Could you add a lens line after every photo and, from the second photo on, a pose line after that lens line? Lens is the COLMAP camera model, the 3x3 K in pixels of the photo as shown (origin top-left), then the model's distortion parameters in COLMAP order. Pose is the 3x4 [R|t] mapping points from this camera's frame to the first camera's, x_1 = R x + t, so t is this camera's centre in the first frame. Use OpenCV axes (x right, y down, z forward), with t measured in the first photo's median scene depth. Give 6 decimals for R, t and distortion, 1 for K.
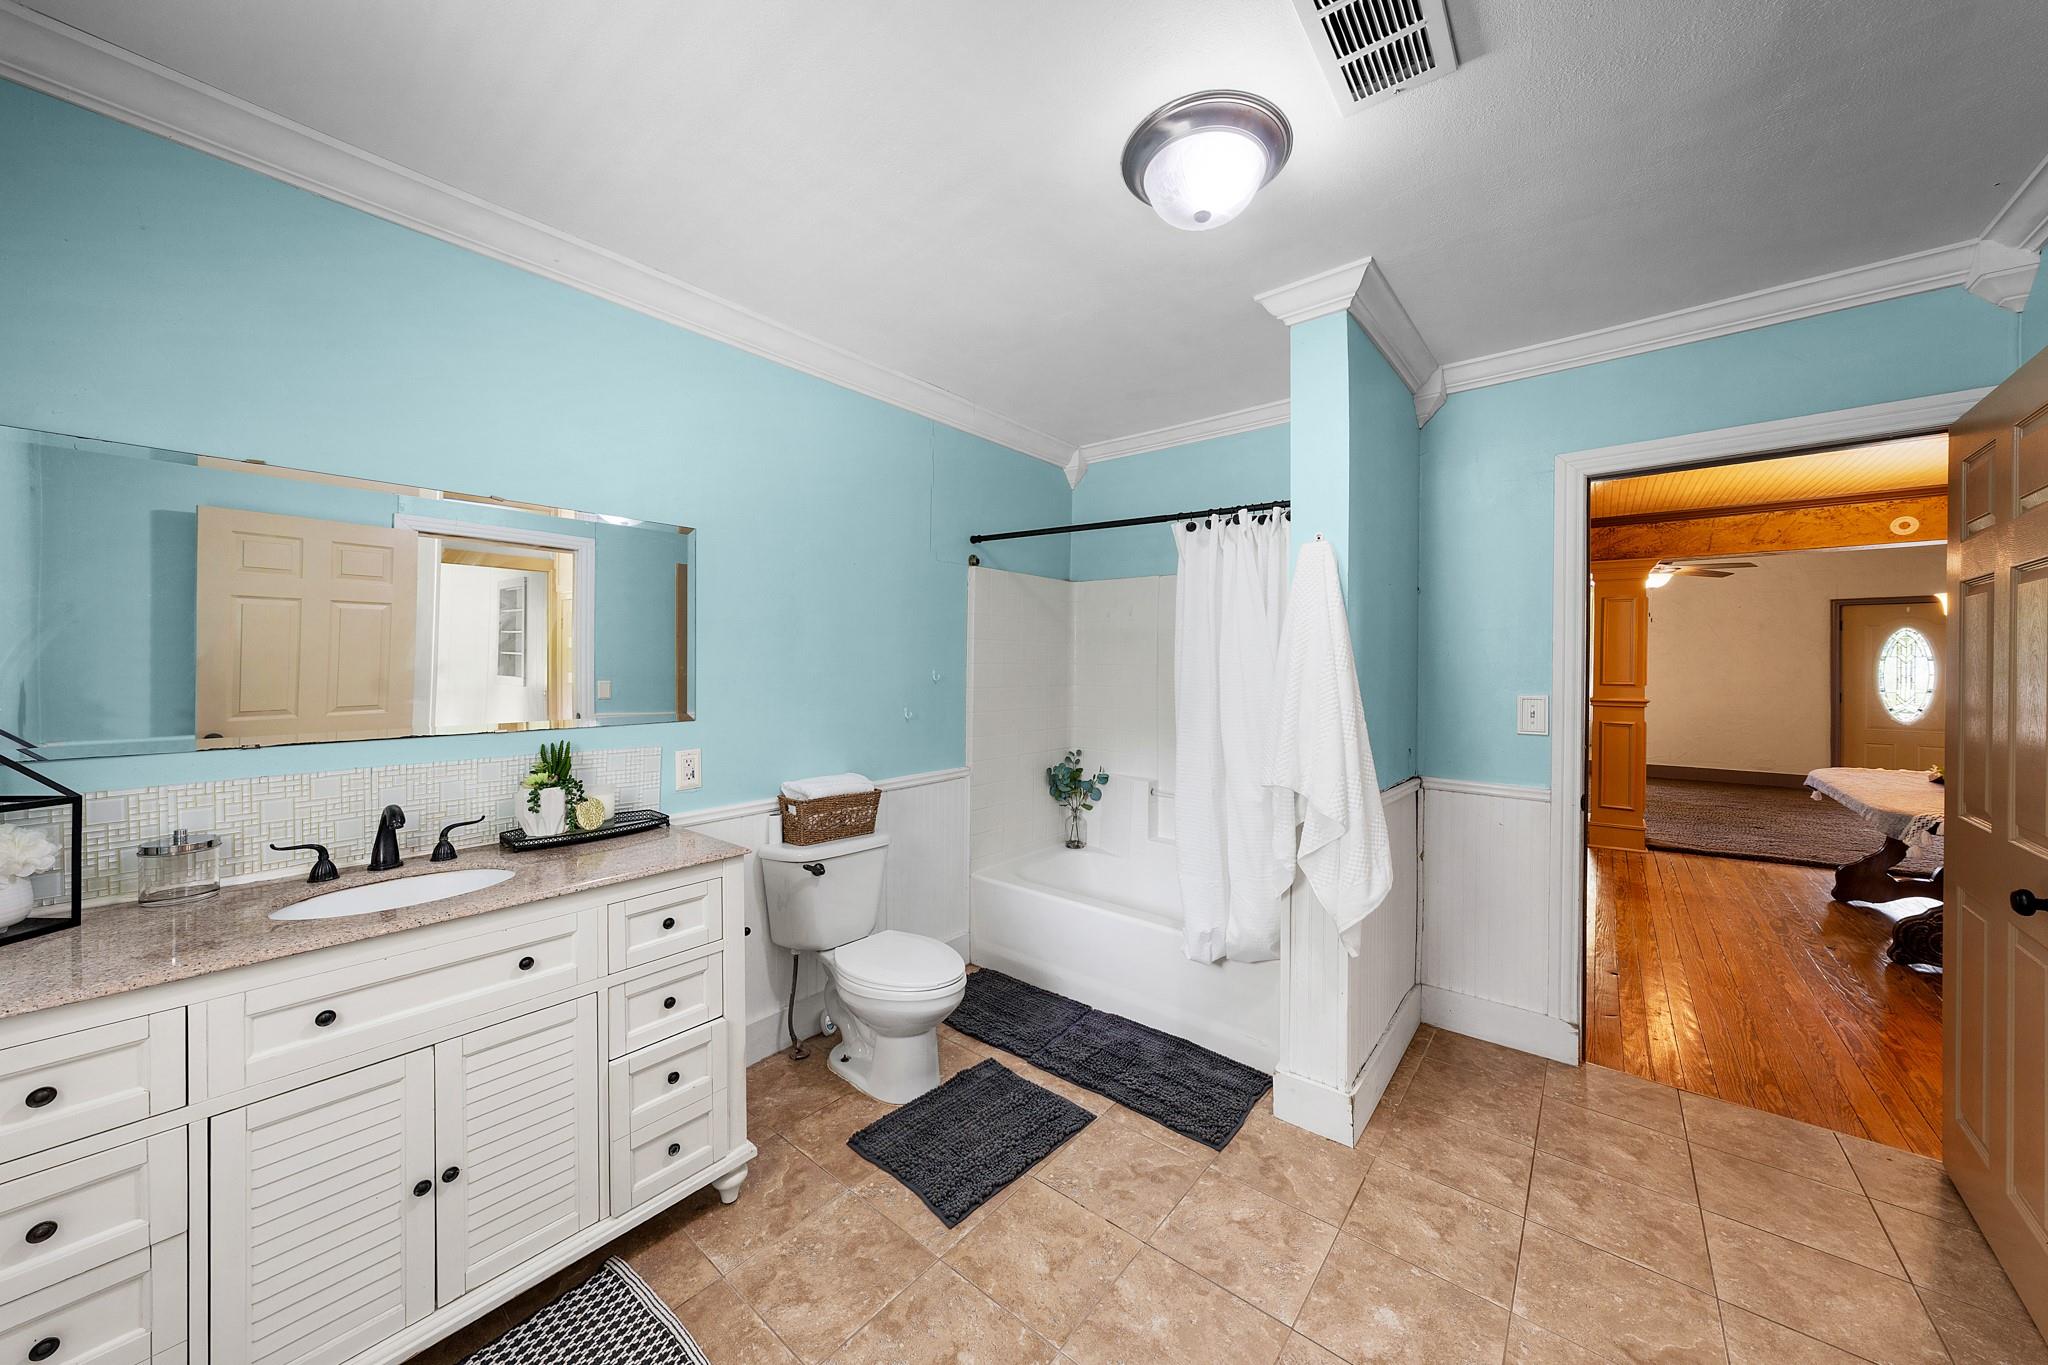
lens RADIAL K [[703.5, 0, 1041.6], [0, 703.5, 667.4], [0, 0, 1]] dist [-0.002116, -0.000136]
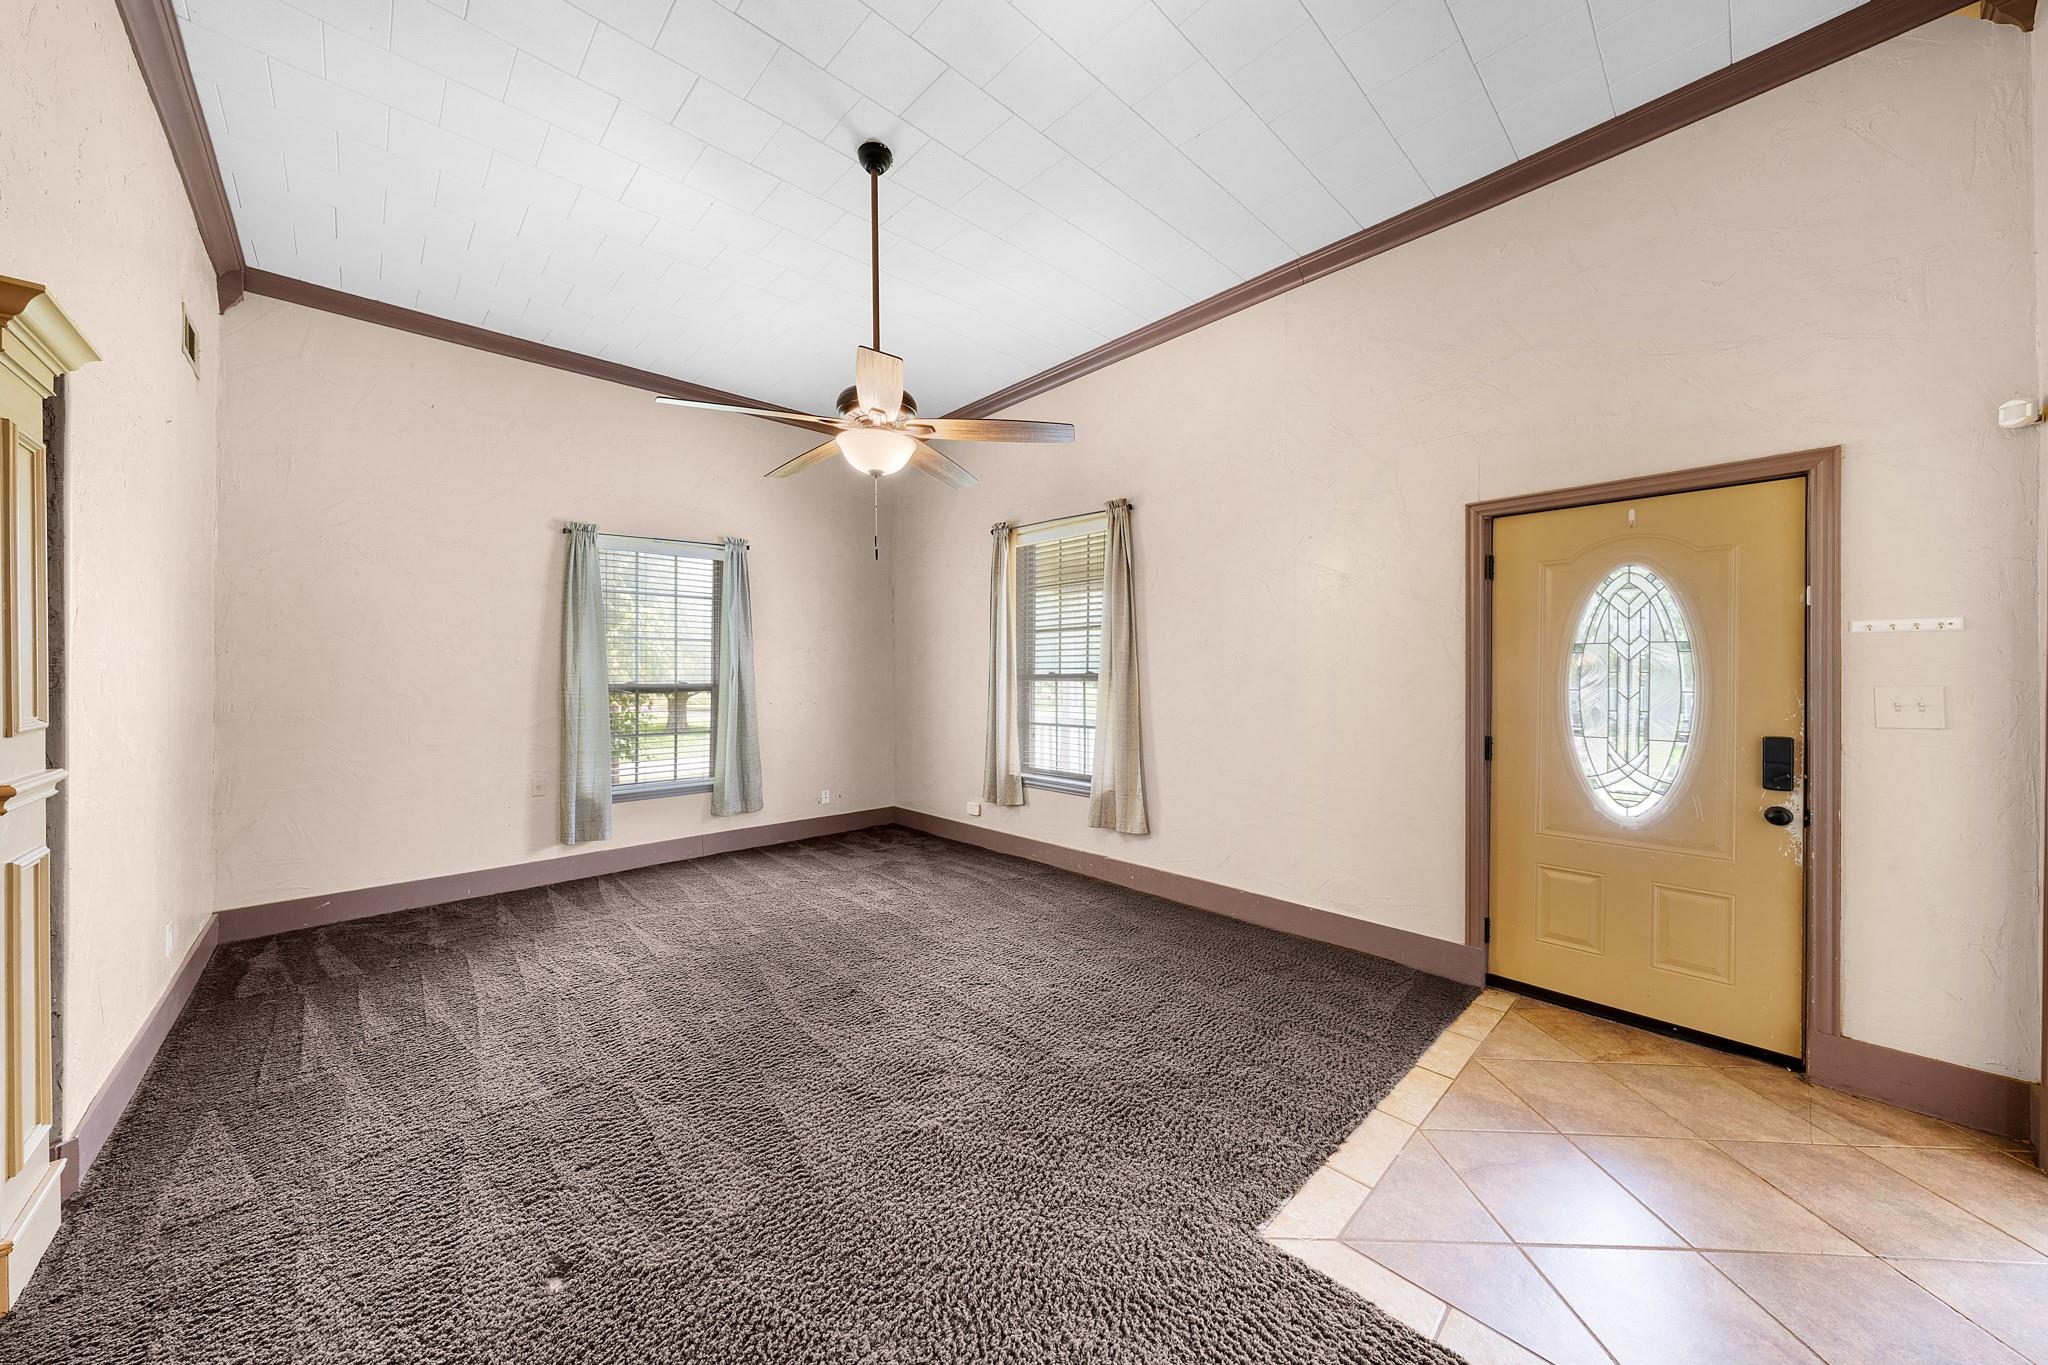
lens RADIAL K [[703.5, 0, 1014.7], [0, 703.5, 674.8], [0, 0, 1]] dist [-0.002116, -0.000136]
pose [[0.989206, -0.001515, -0.146522, 2.499406], [0.000663, 0.999983, -0.005861, 0.008258], [0.146529, 0.005701, 0.989190, 1.521455]]
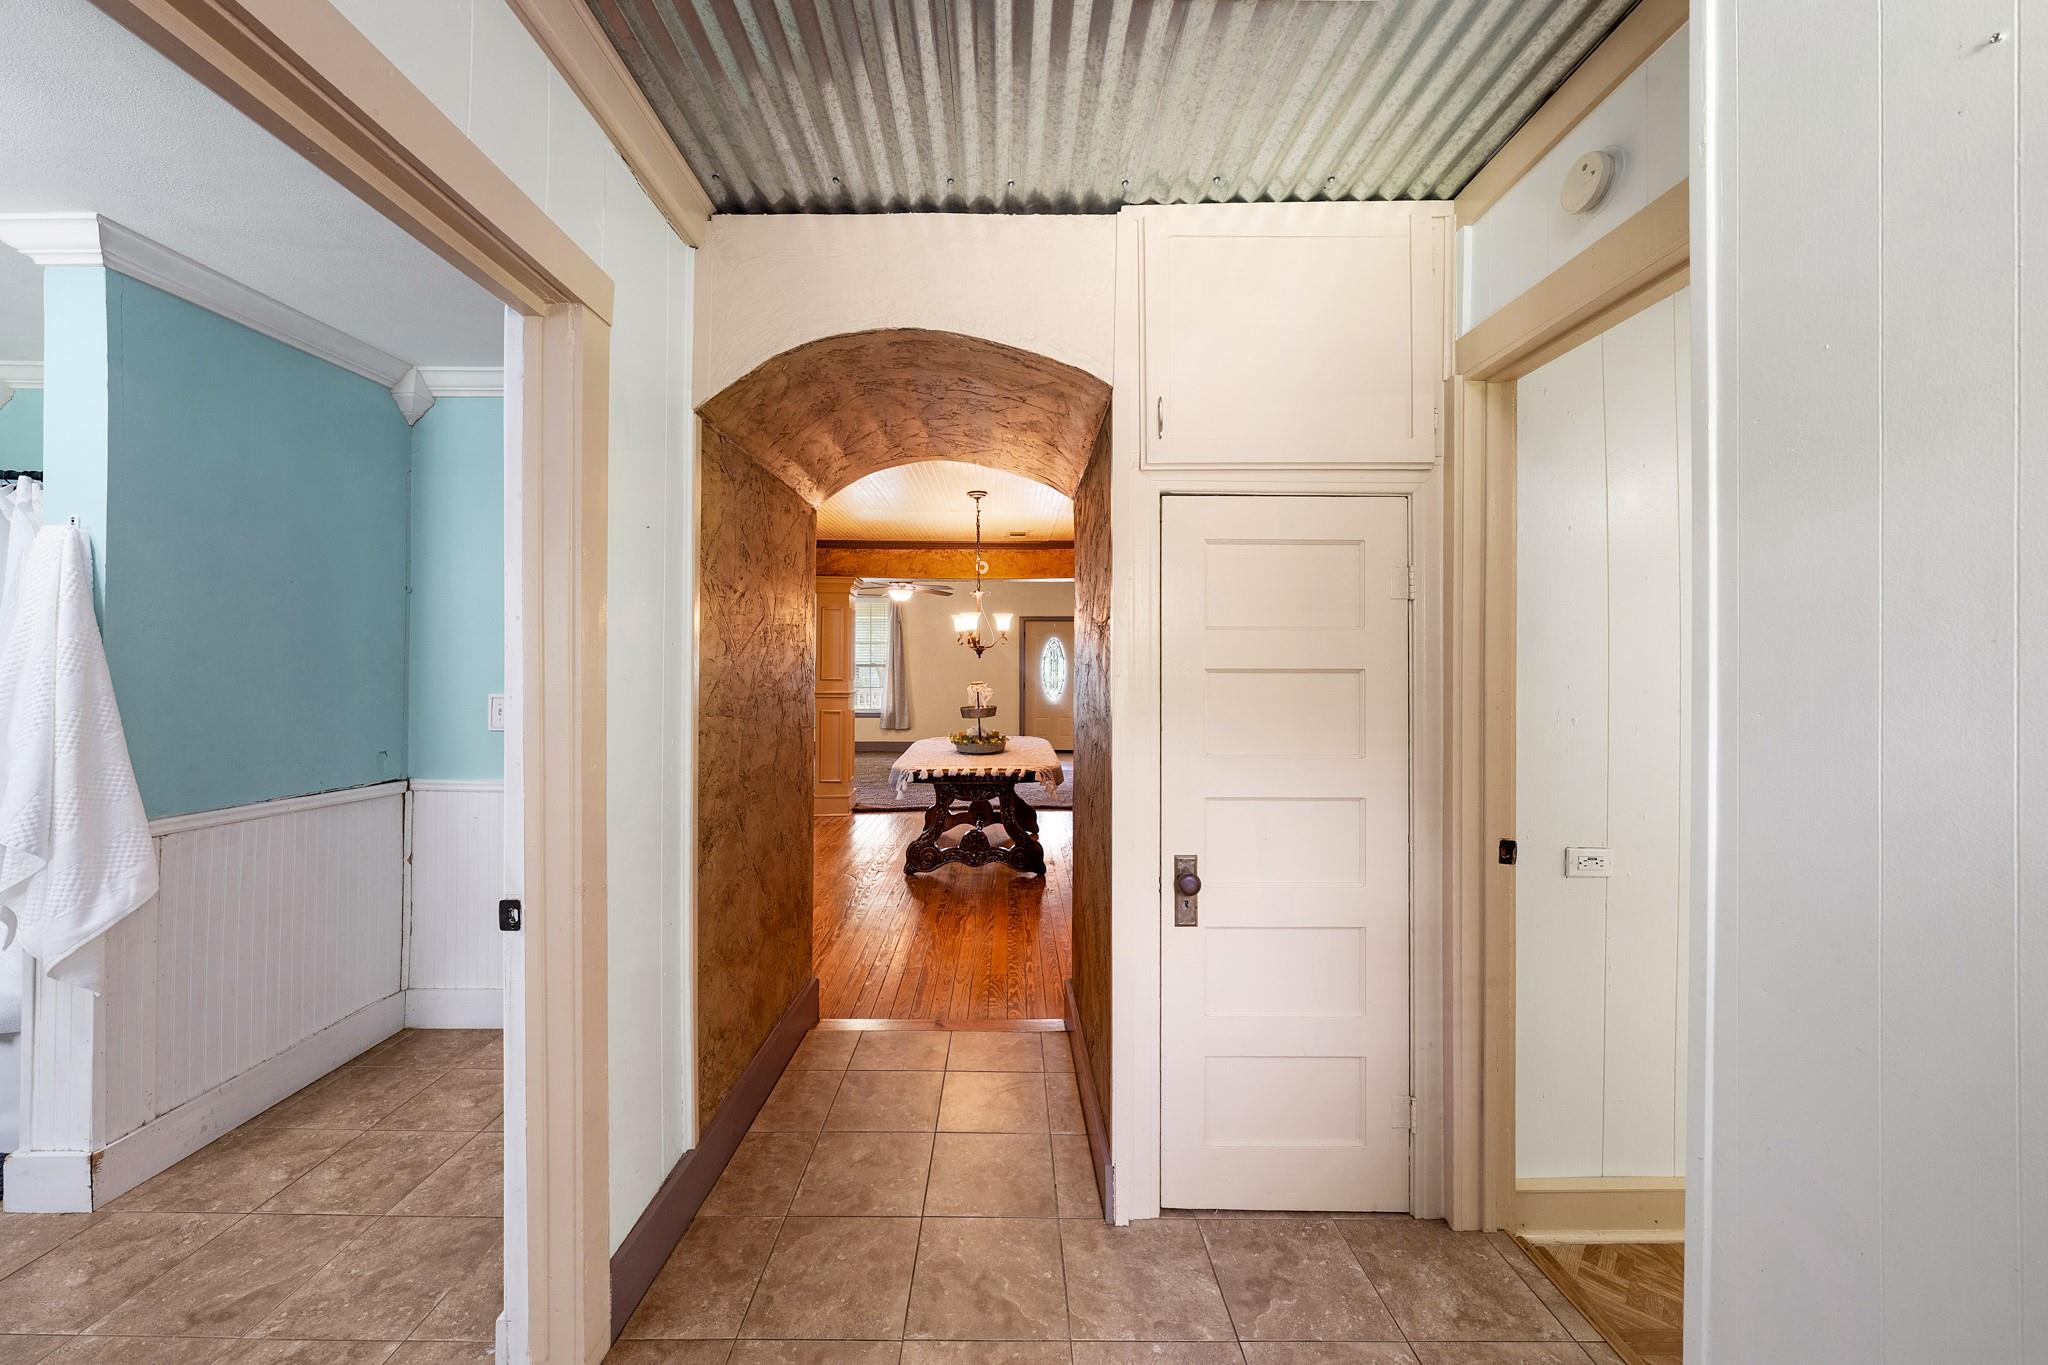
lens RADIAL K [[703.5, 0, 1013.0], [0, 703.5, 665.7], [0, 0, 1]] dist [-0.002116, -0.000136]
pose [[0.780980, -0.005123, 0.624535, 0.584992], [0.003188, 0.999986, 0.004215, -0.005072], [-0.624547, -0.001301, 0.780986, -0.303220]]
